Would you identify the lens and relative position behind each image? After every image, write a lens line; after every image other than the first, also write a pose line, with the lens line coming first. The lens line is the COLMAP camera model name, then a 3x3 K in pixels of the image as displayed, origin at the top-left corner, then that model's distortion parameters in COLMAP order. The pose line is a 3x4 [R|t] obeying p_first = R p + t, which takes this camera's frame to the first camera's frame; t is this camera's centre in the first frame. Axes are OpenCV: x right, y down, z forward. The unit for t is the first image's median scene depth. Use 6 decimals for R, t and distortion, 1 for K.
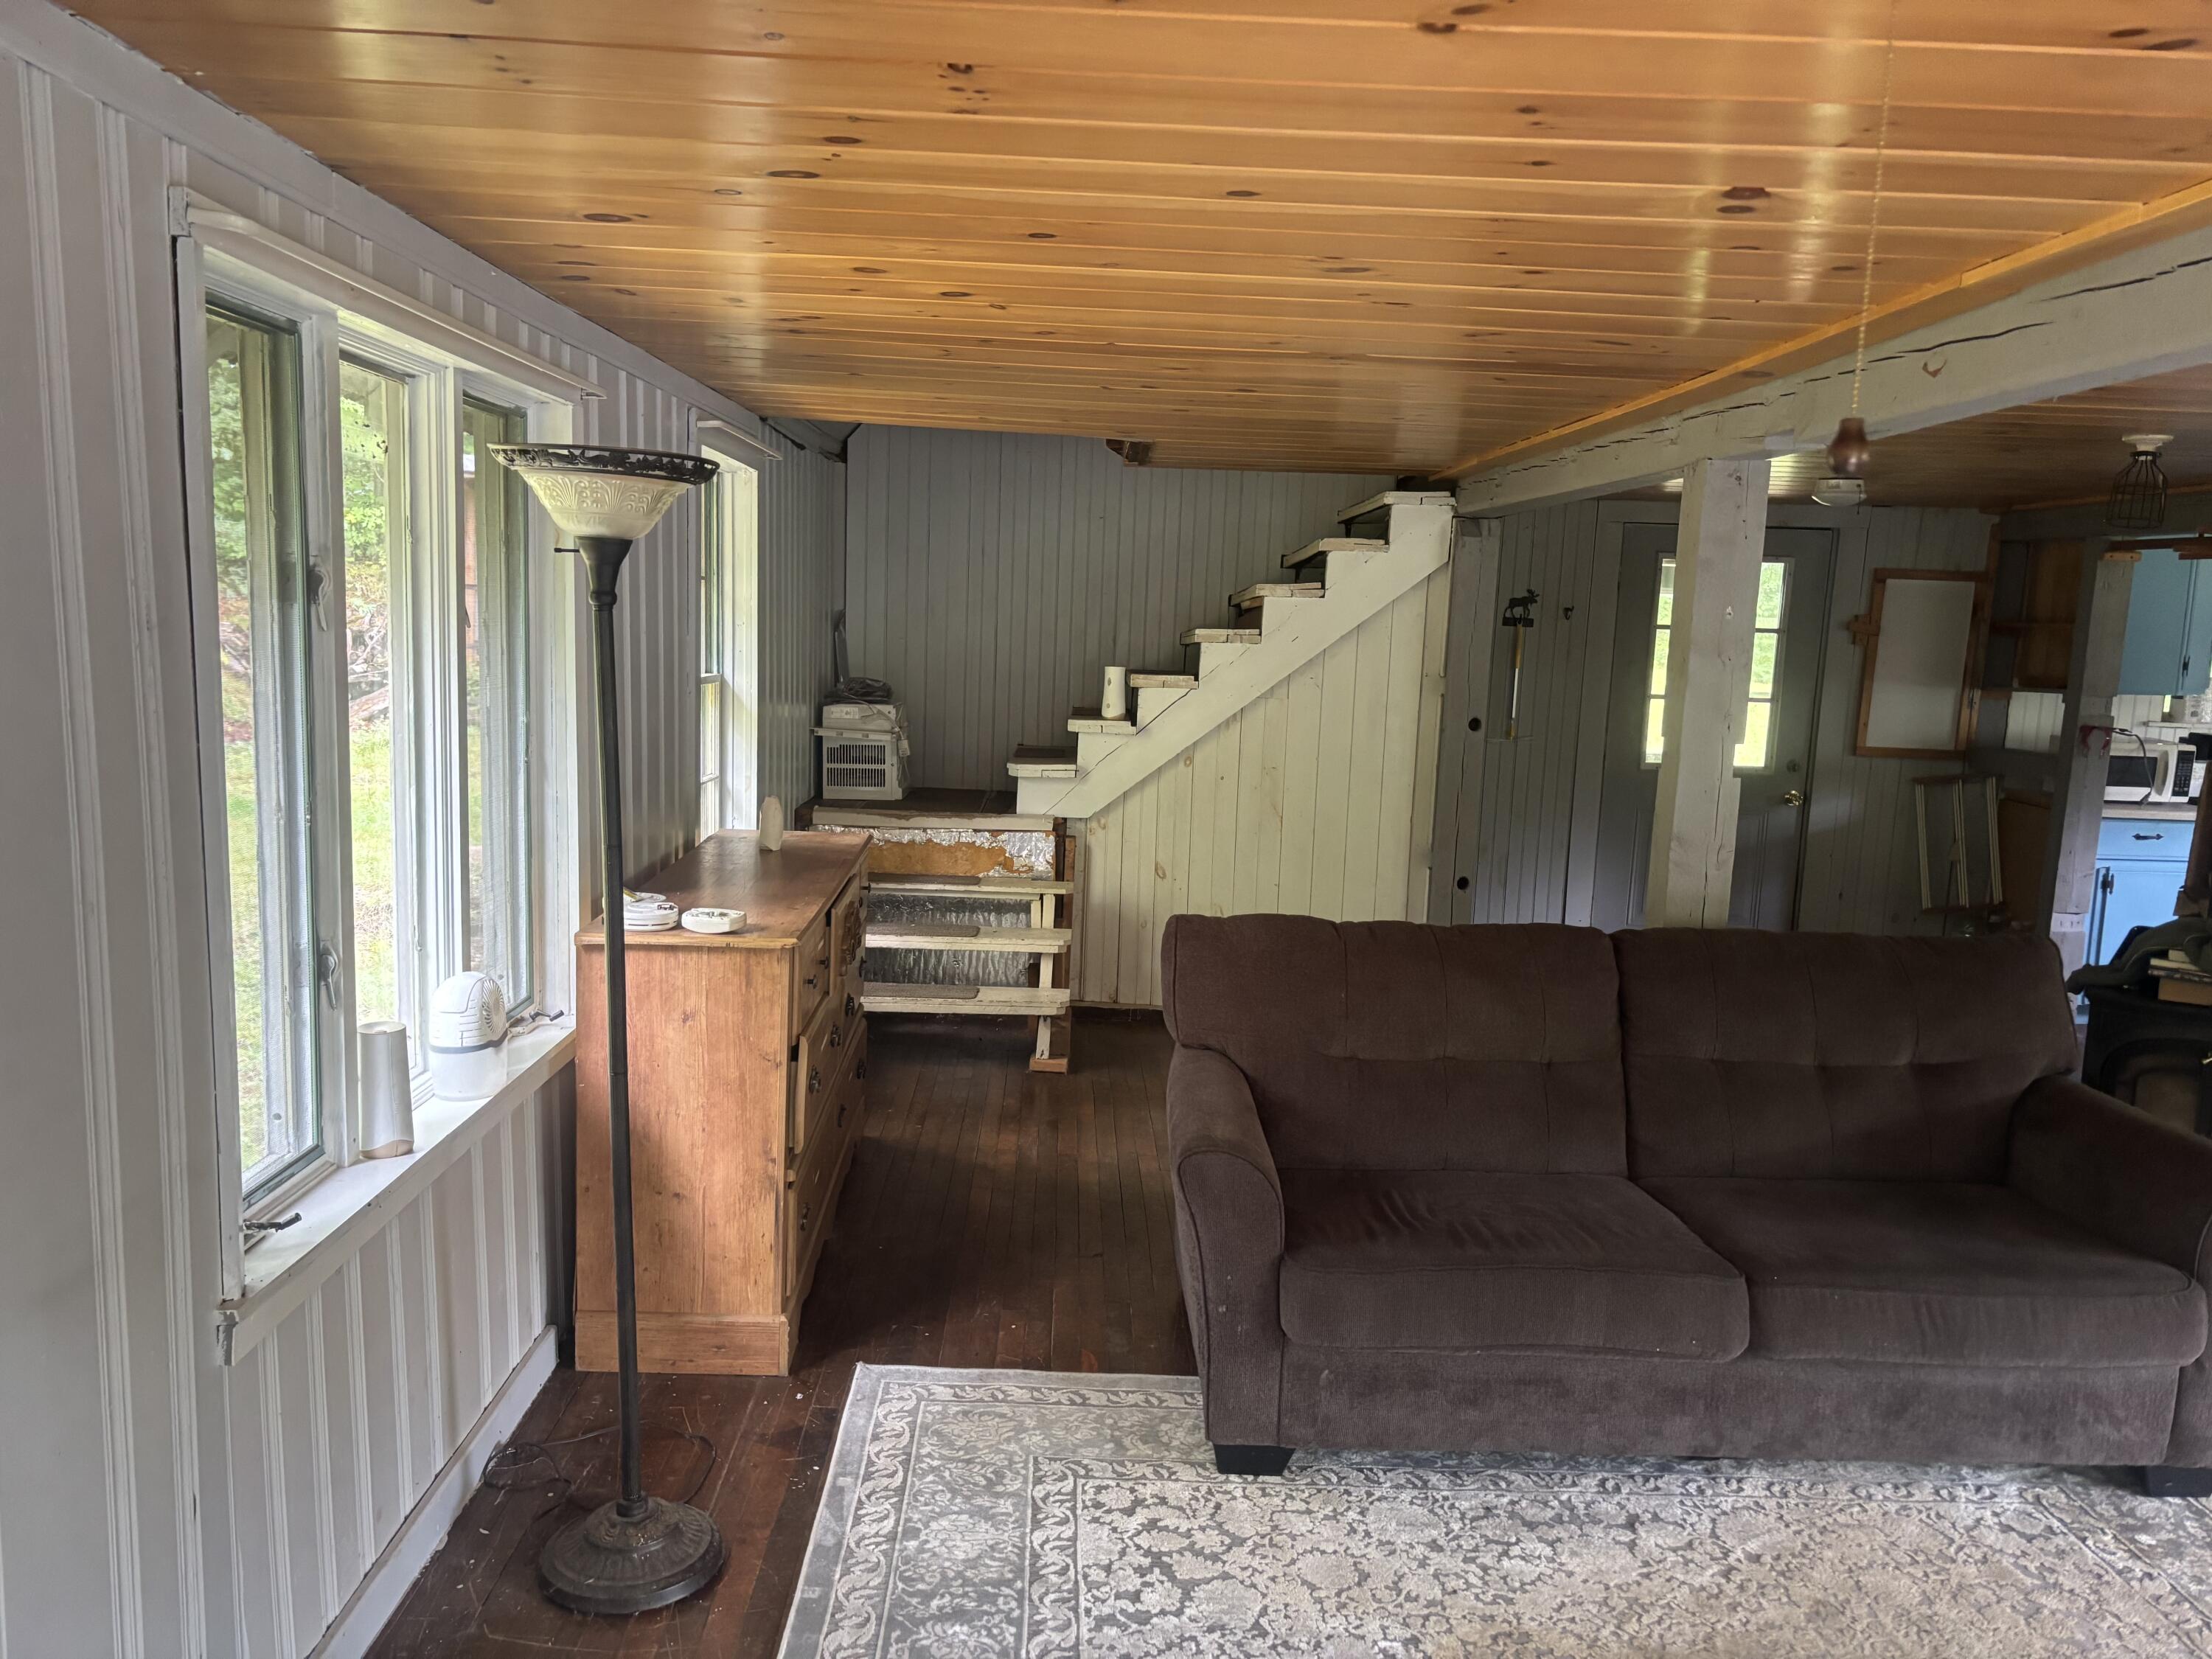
lens RADIAL K [[1667.8, 0, 1094.5], [0, 1667.8, 881.0], [0, 0, 1]] dist [0.047074, -0.041800]
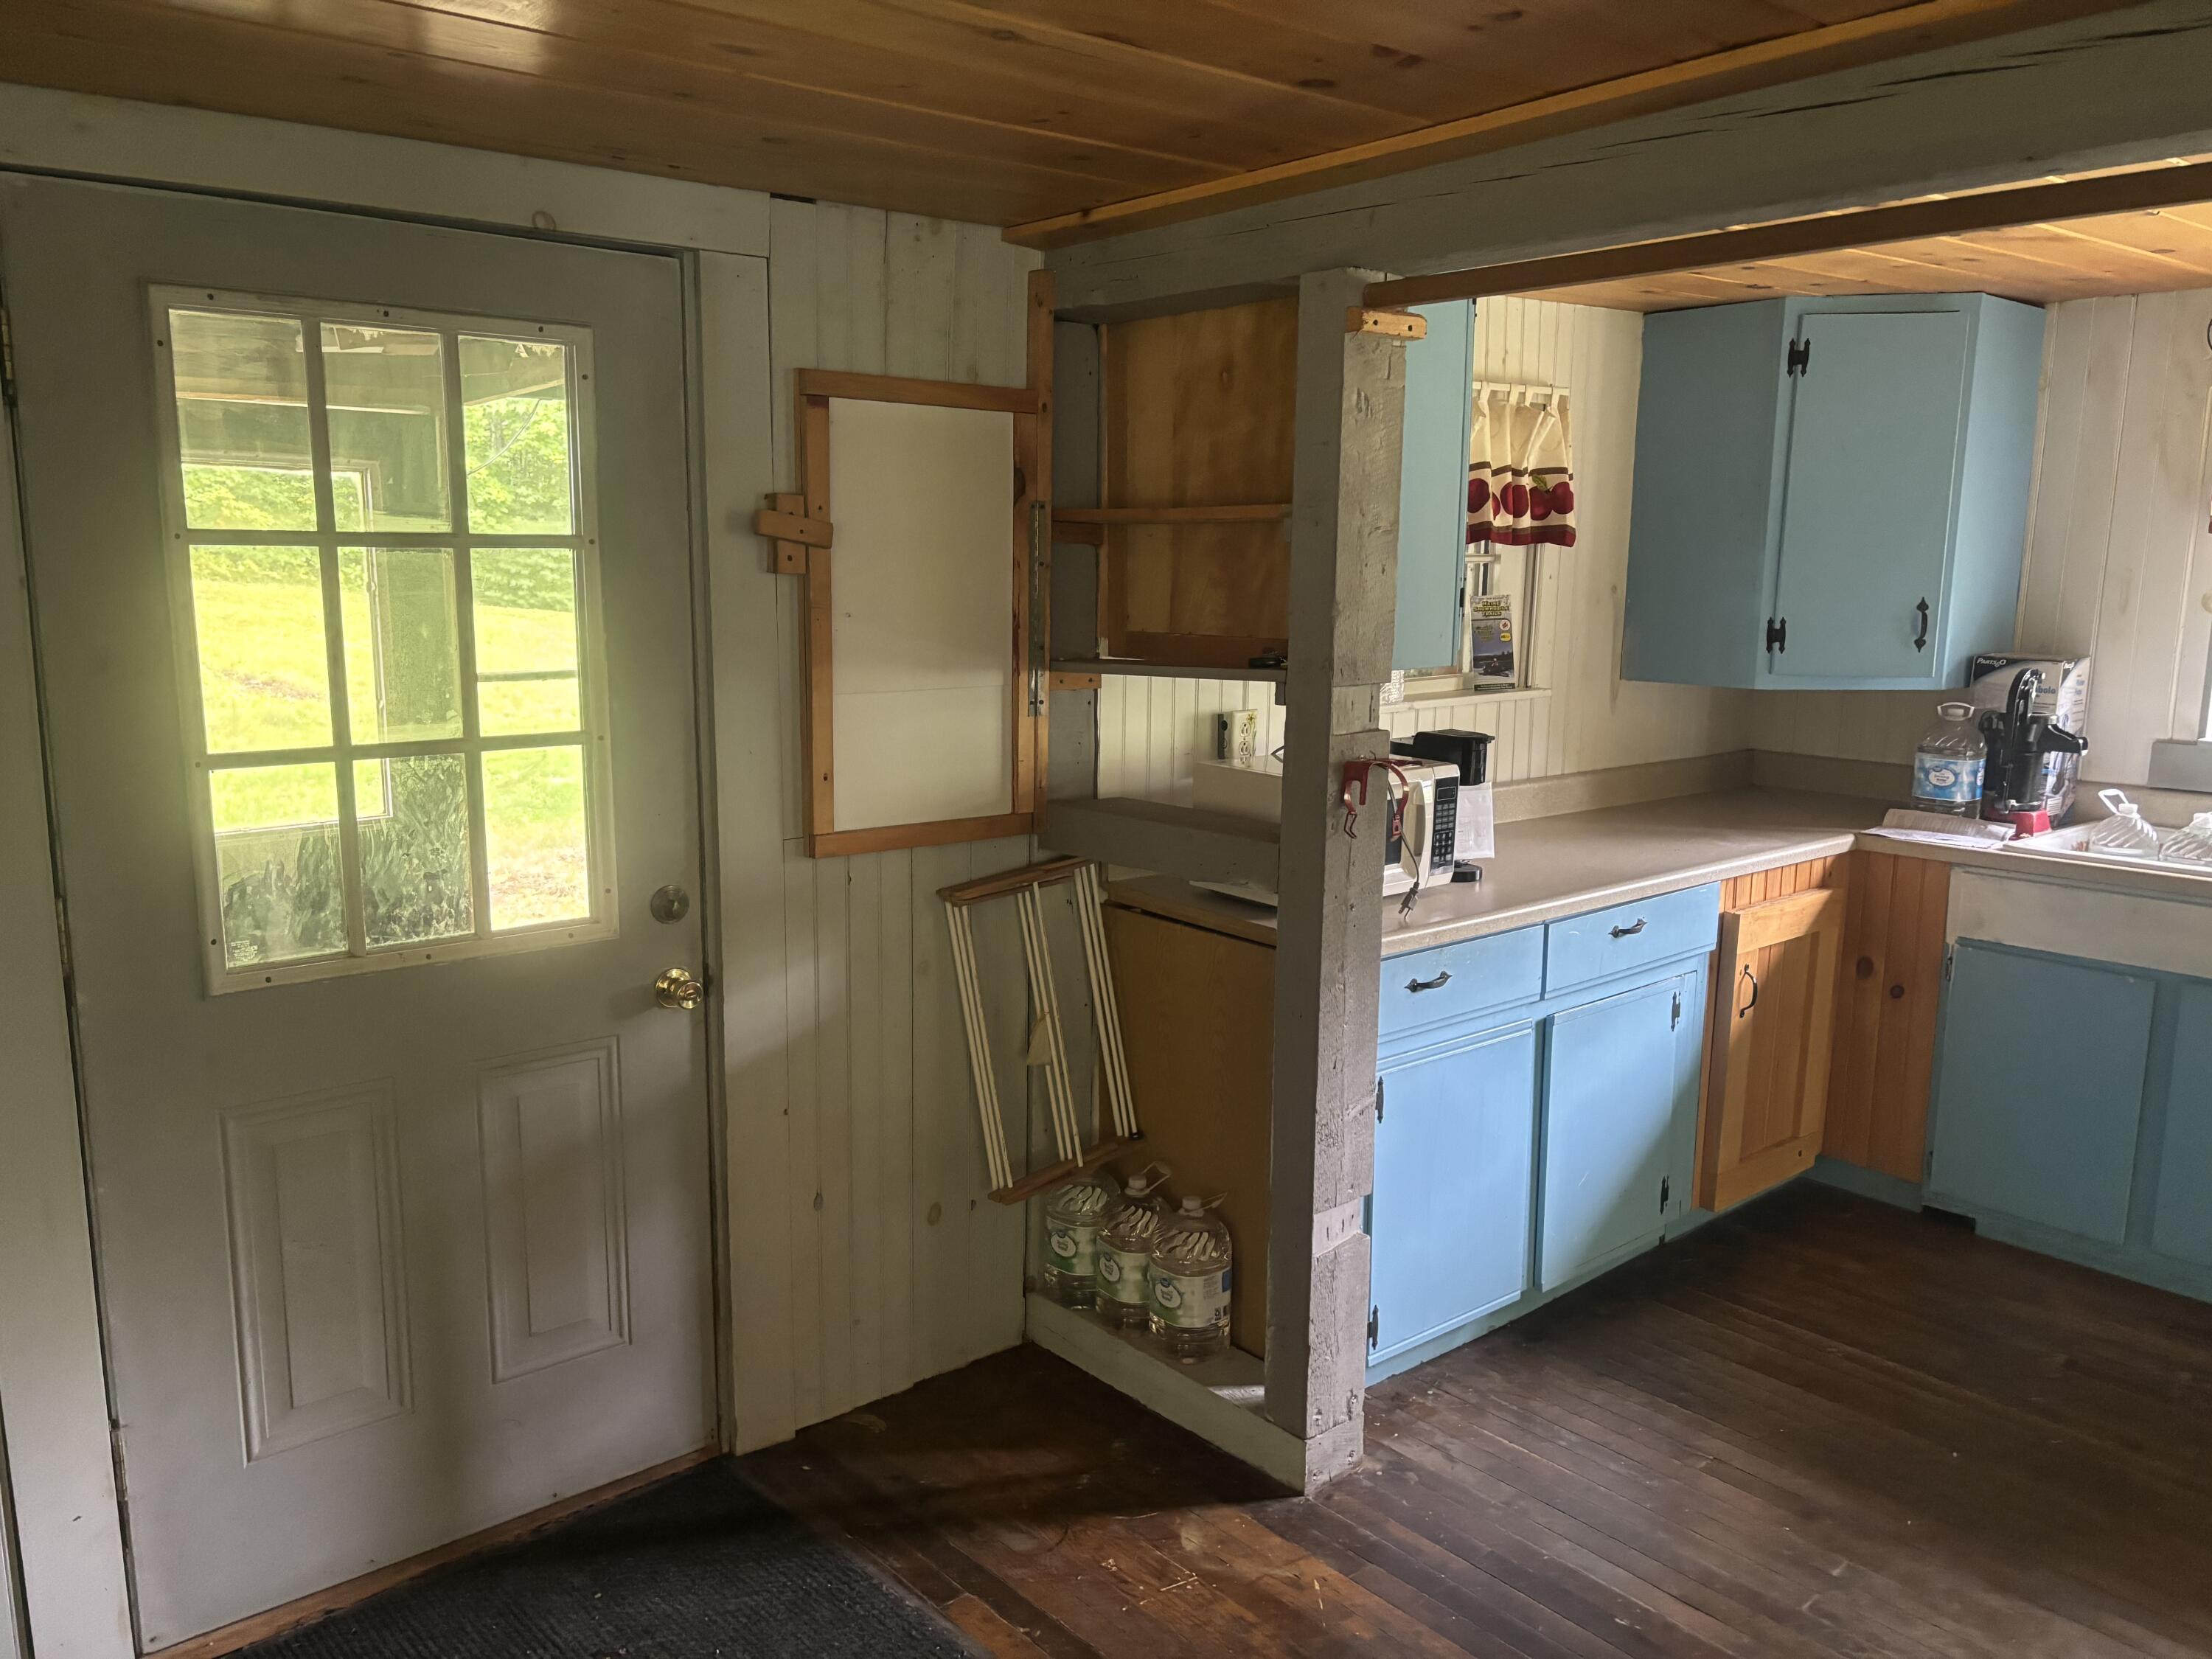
lens RADIAL K [[1667.8, 0, 1083.7], [0, 1667.8, 843.7], [0, 0, 1]] dist [0.047074, -0.041800]
pose [[0.781389, -0.138845, 0.608403, 0.269994], [0.125024, 0.989999, 0.065358, -0.096709], [-0.611393, 0.024995, 0.790933, 0.663764]]
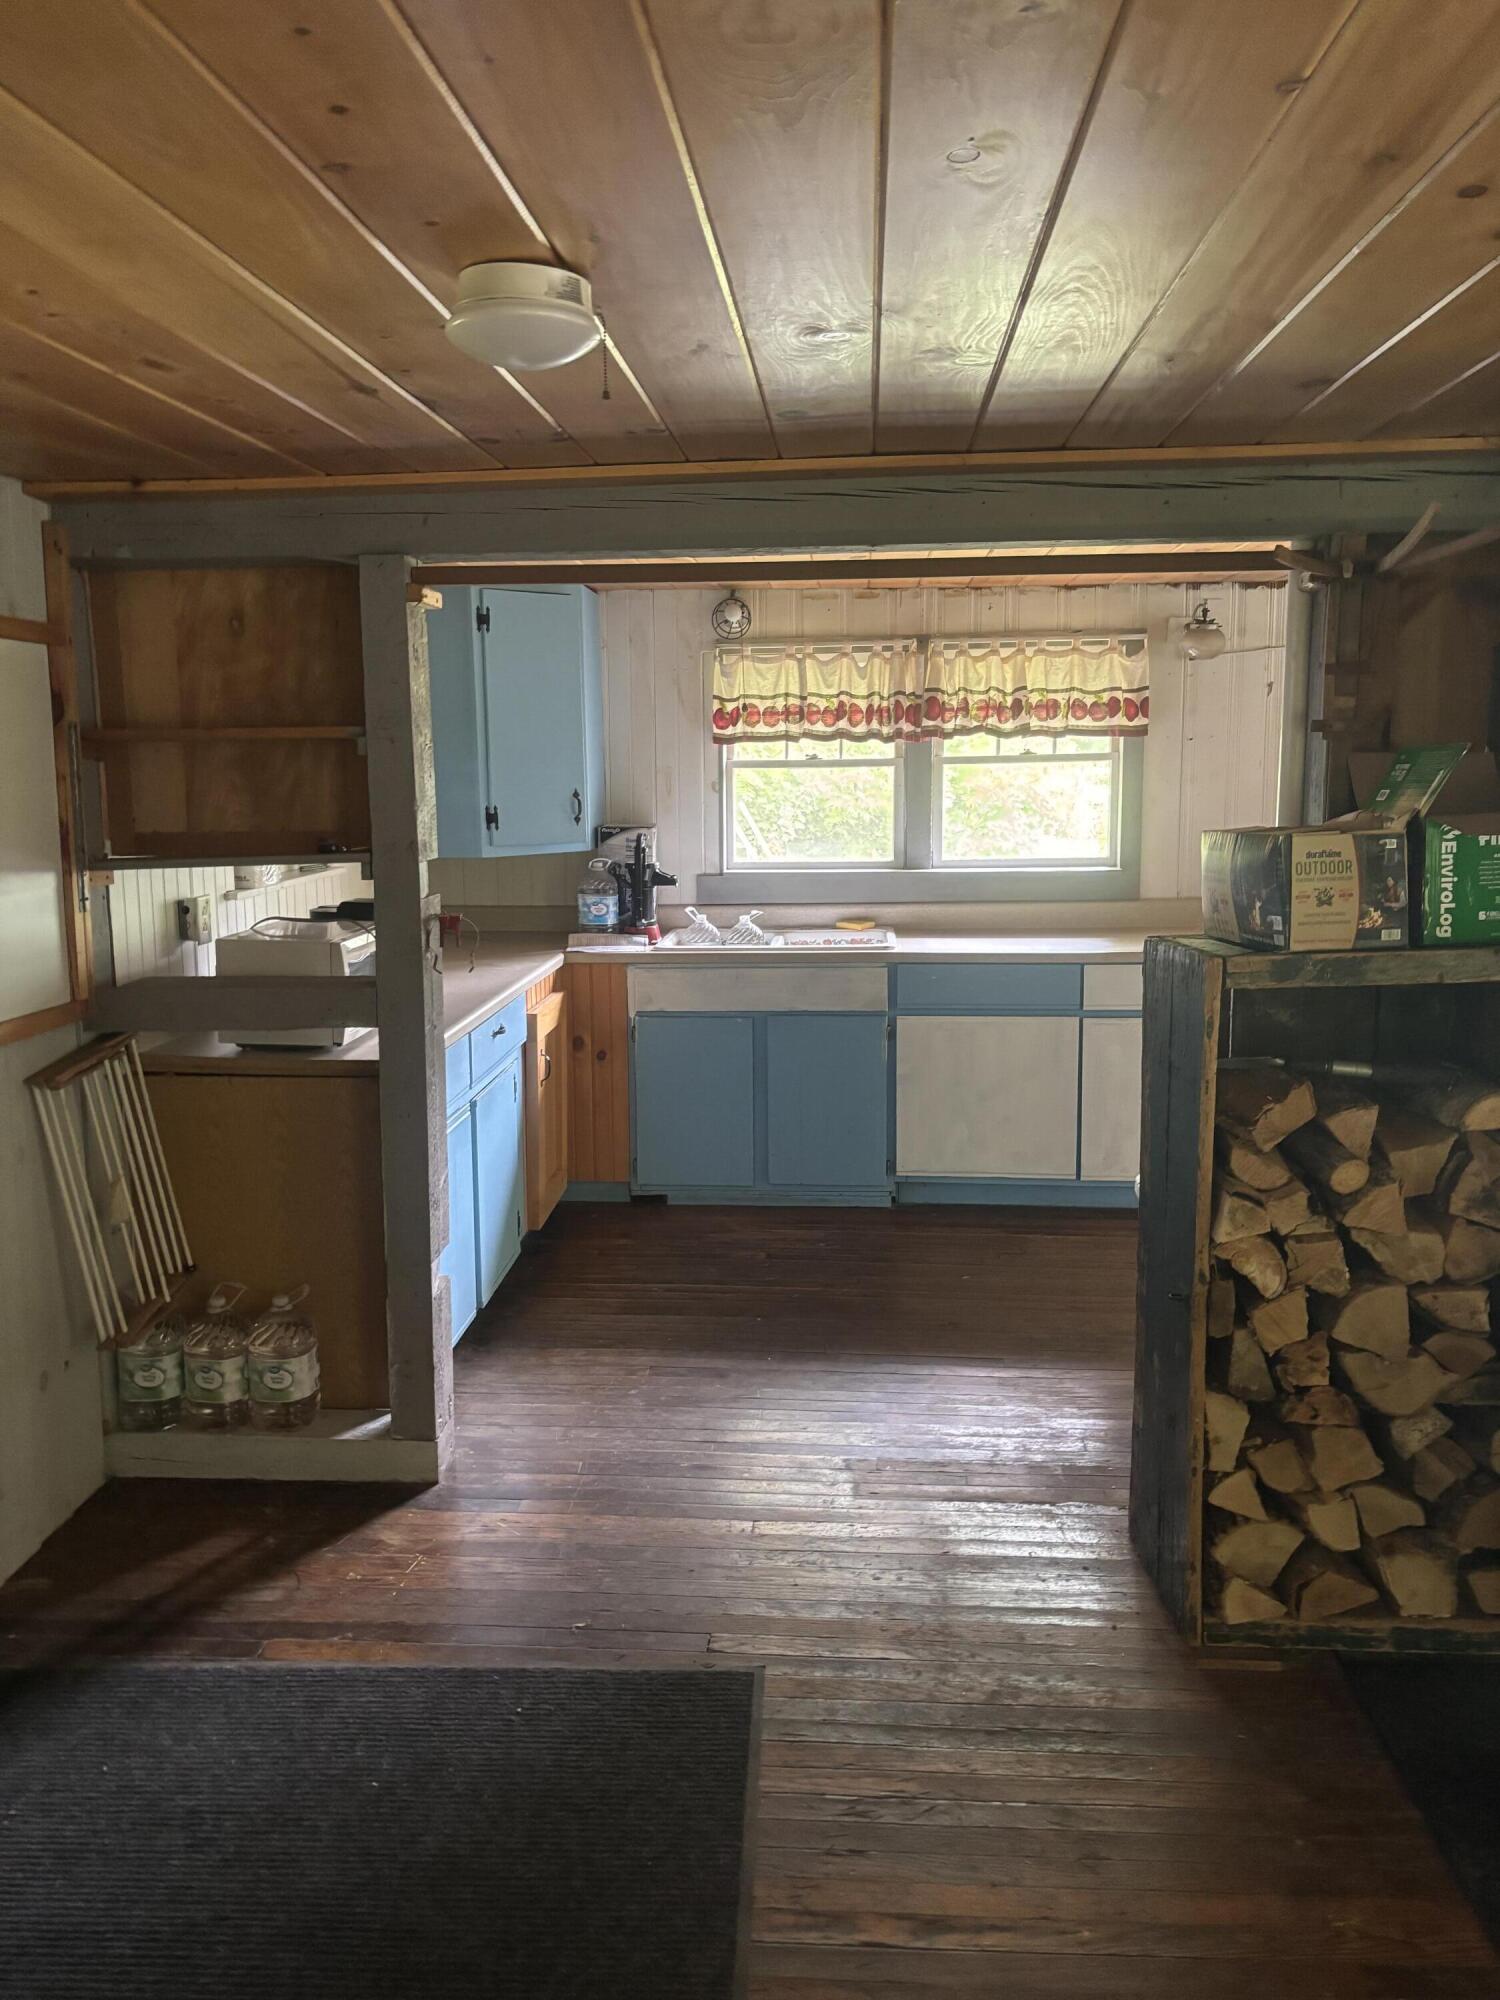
lens RADIAL K [[1508.0, 0, 714.1], [0, 1508.0, 965.5], [0, 0, 1]] dist [0.047074, -0.041800]
pose [[0.116099, -0.174787, 0.977737, 0.116328], [0.181527, 0.971548, 0.152125, -0.121318], [-0.976508, 0.159824, 0.144525, 0.770797]]
